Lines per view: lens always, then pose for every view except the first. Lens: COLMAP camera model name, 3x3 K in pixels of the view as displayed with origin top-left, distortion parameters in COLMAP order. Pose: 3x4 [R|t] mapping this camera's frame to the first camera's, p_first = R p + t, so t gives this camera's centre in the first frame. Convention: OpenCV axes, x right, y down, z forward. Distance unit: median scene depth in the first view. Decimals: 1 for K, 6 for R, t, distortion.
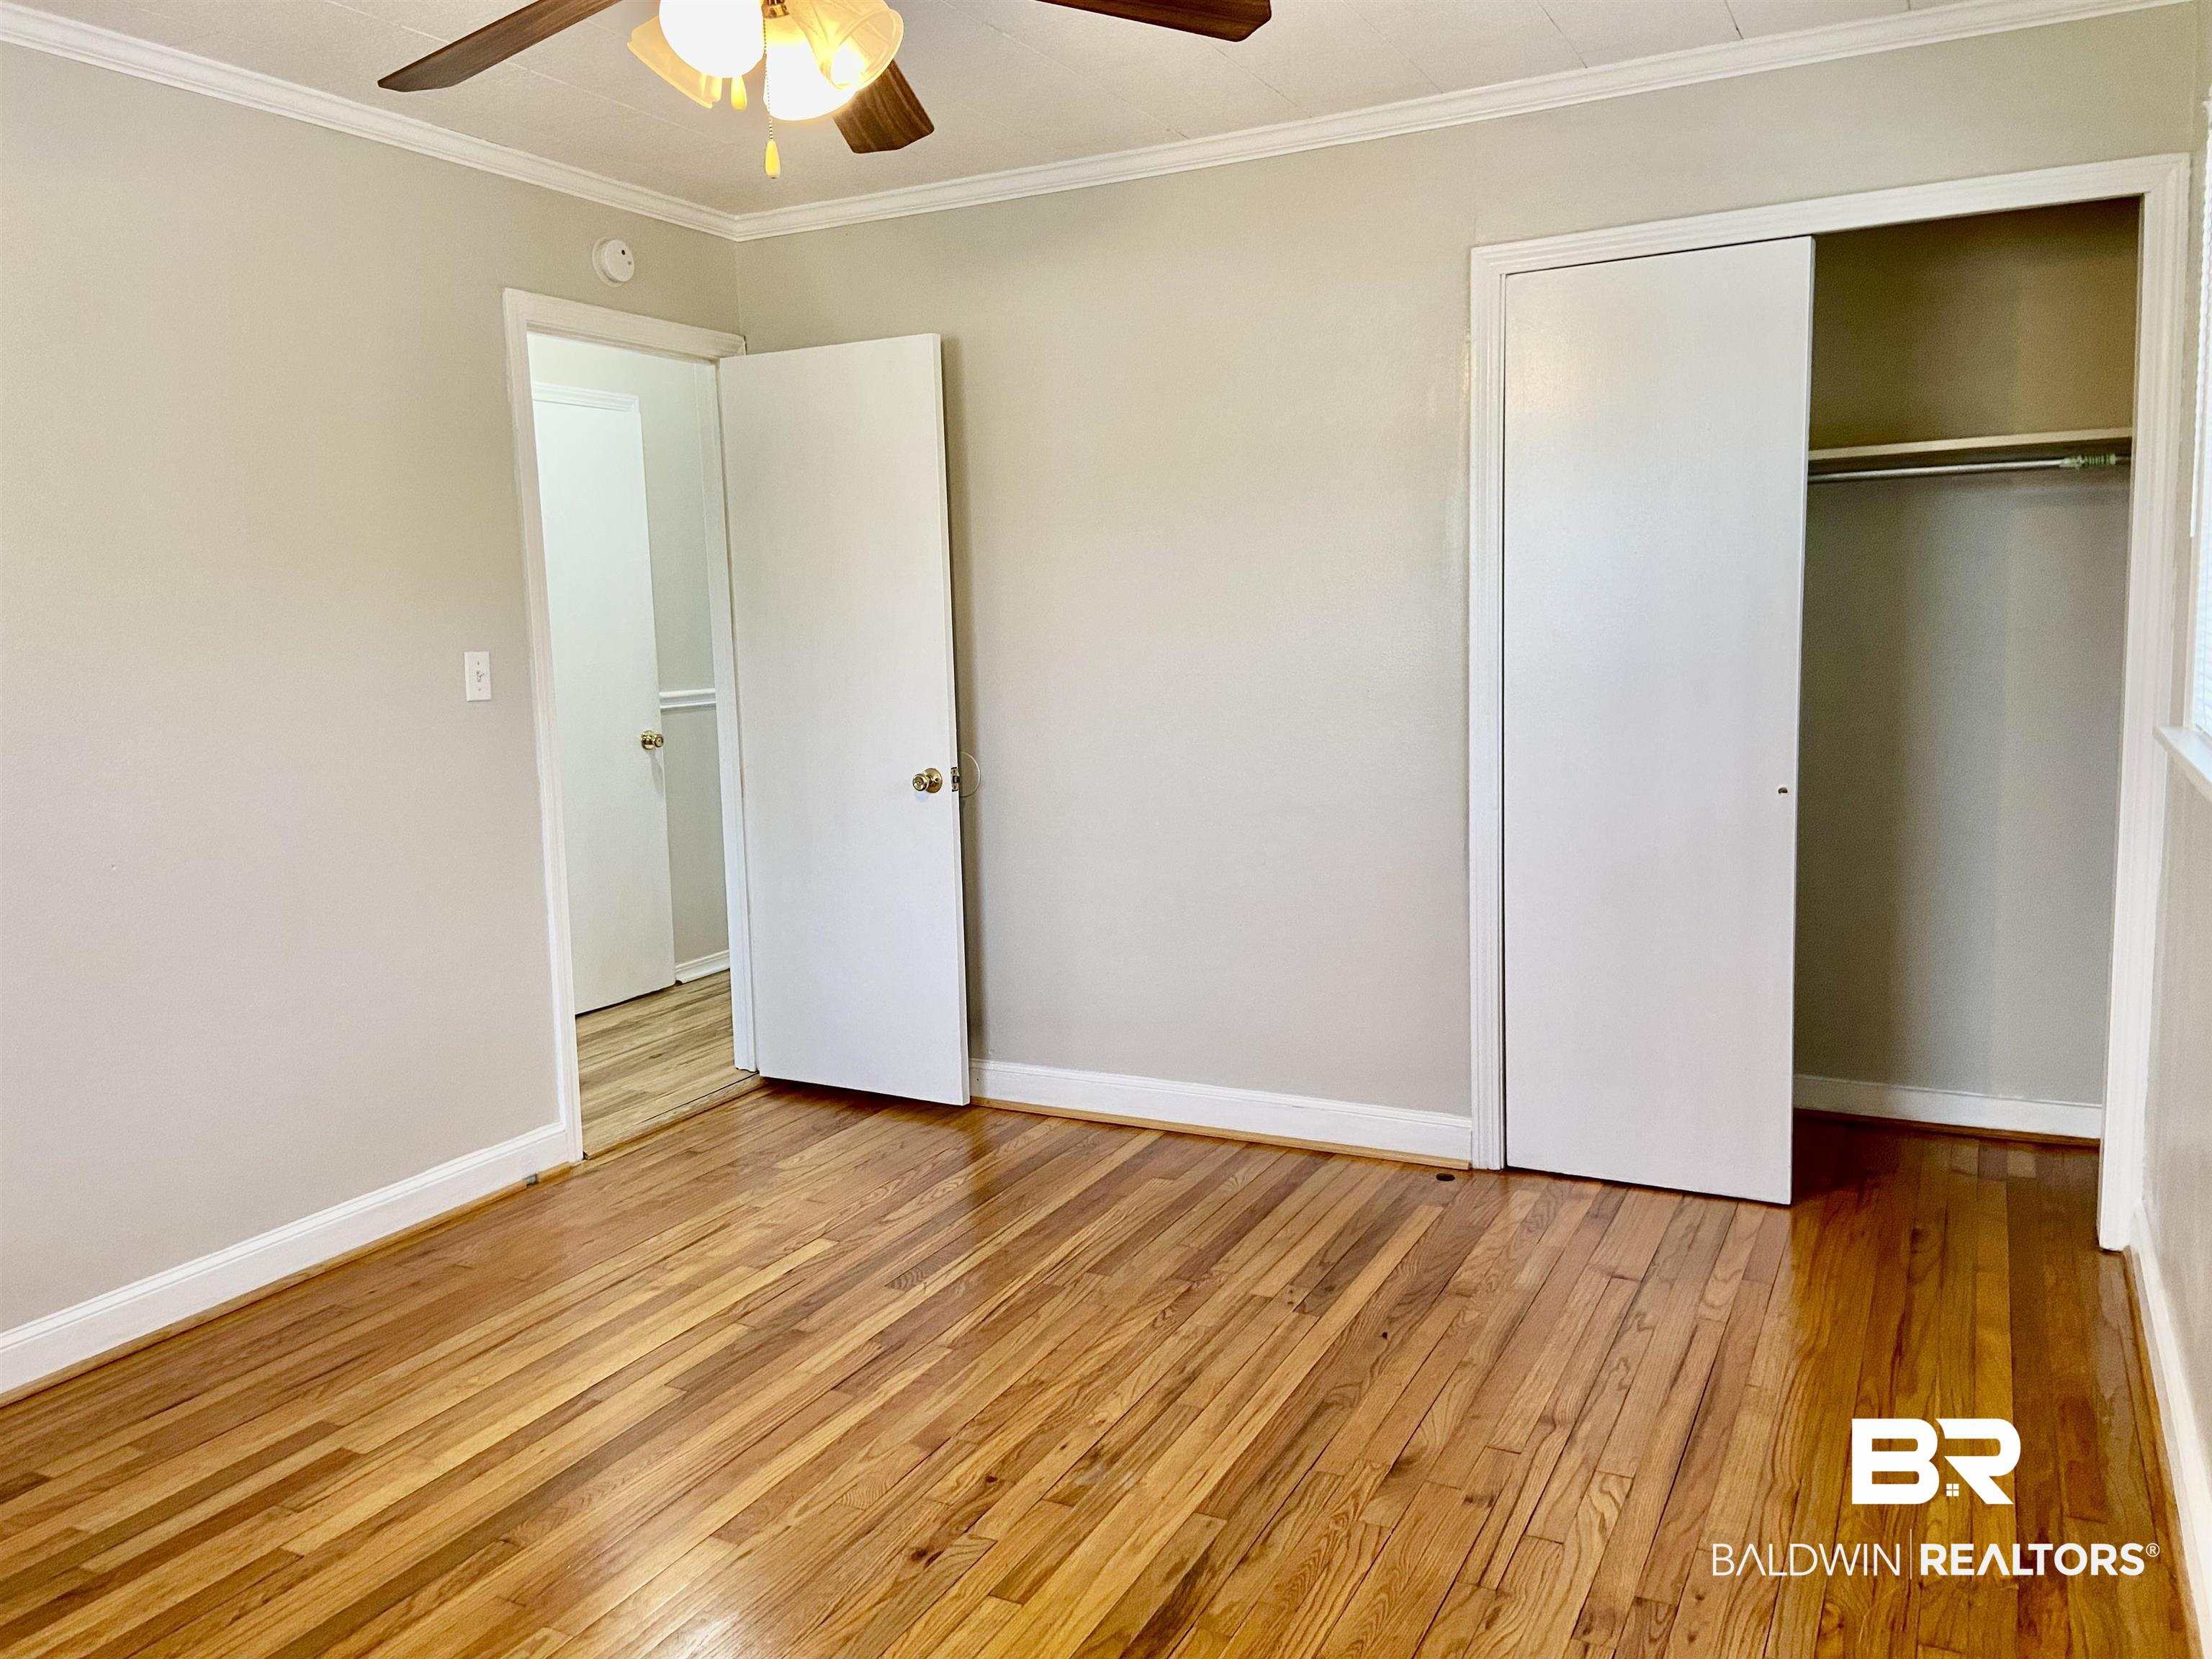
lens RADIAL K [[1661.0, 0, 1088.4], [0, 1661.0, 829.7], [0, 0, 1]] dist [0.135720, -0.180789]
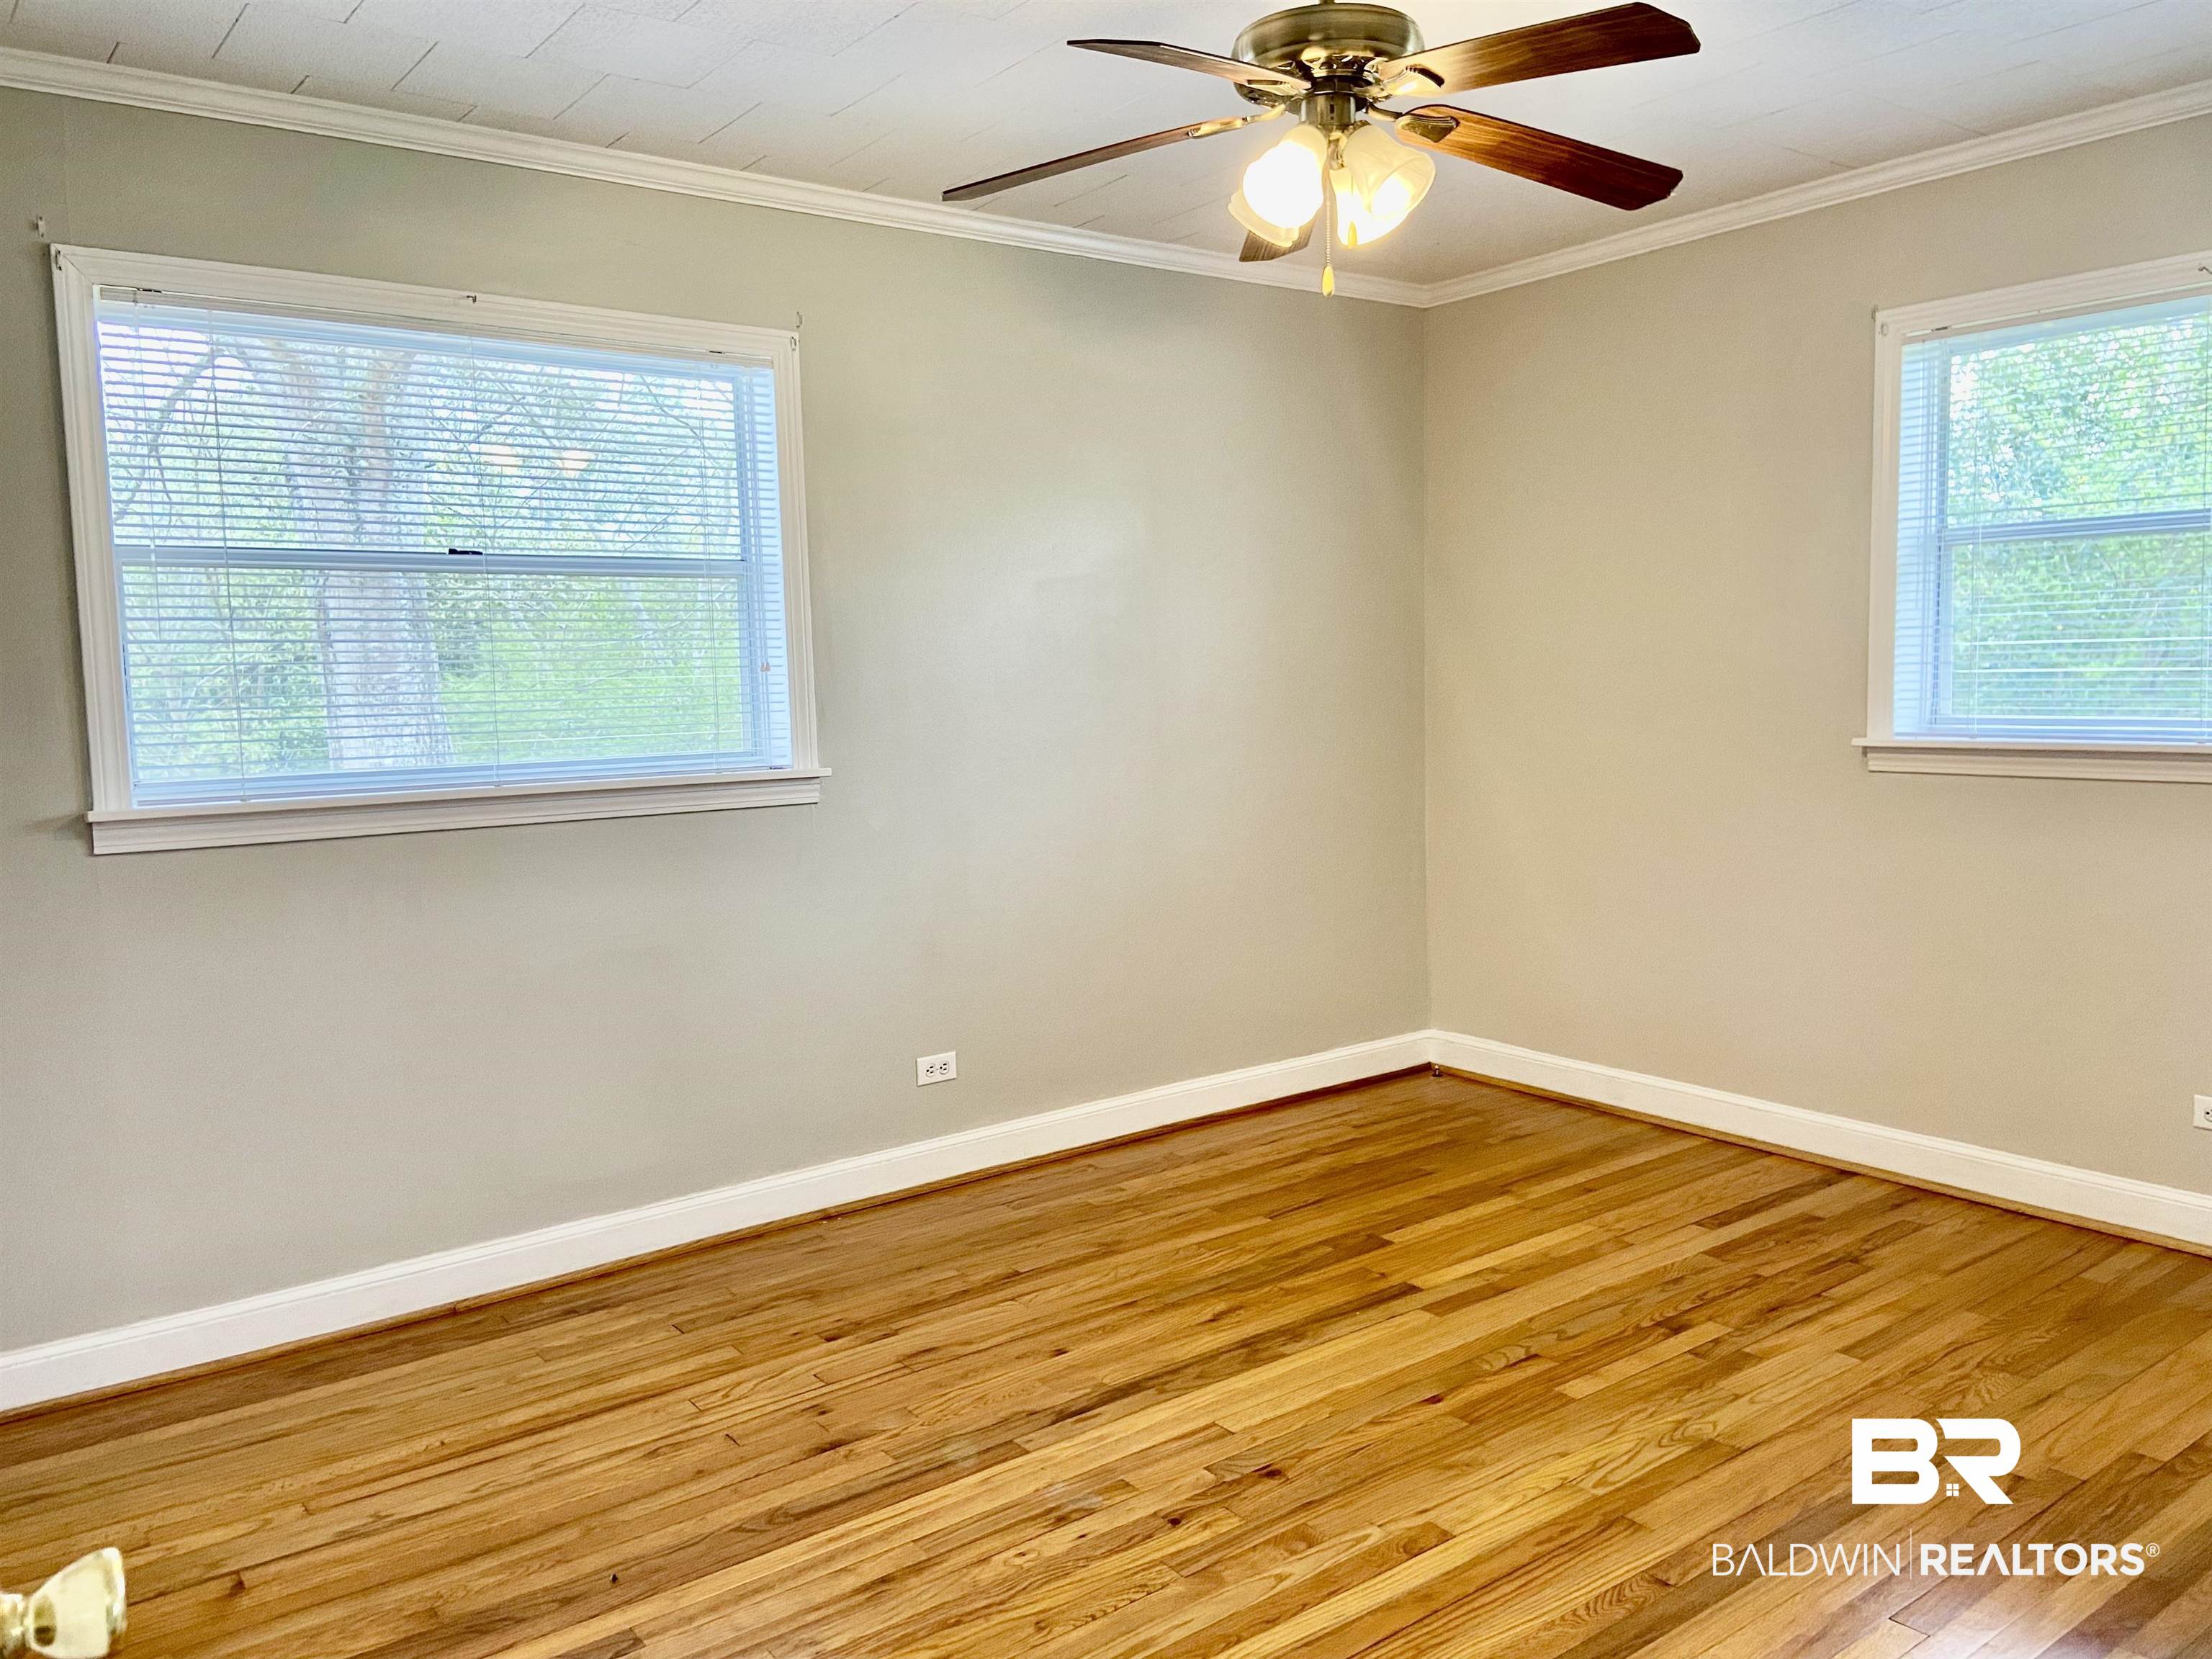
lens RADIAL K [[1661.0, 0, 1088.4], [0, 1661.0, 829.7], [0, 0, 1]] dist [0.135720, -0.180789]
pose [[-0.900548, 0.009806, 0.434646, -0.439205], [0.108044, 0.973429, 0.201896, -0.213254], [-0.421118, 0.228778, -0.877679, 1.760875]]
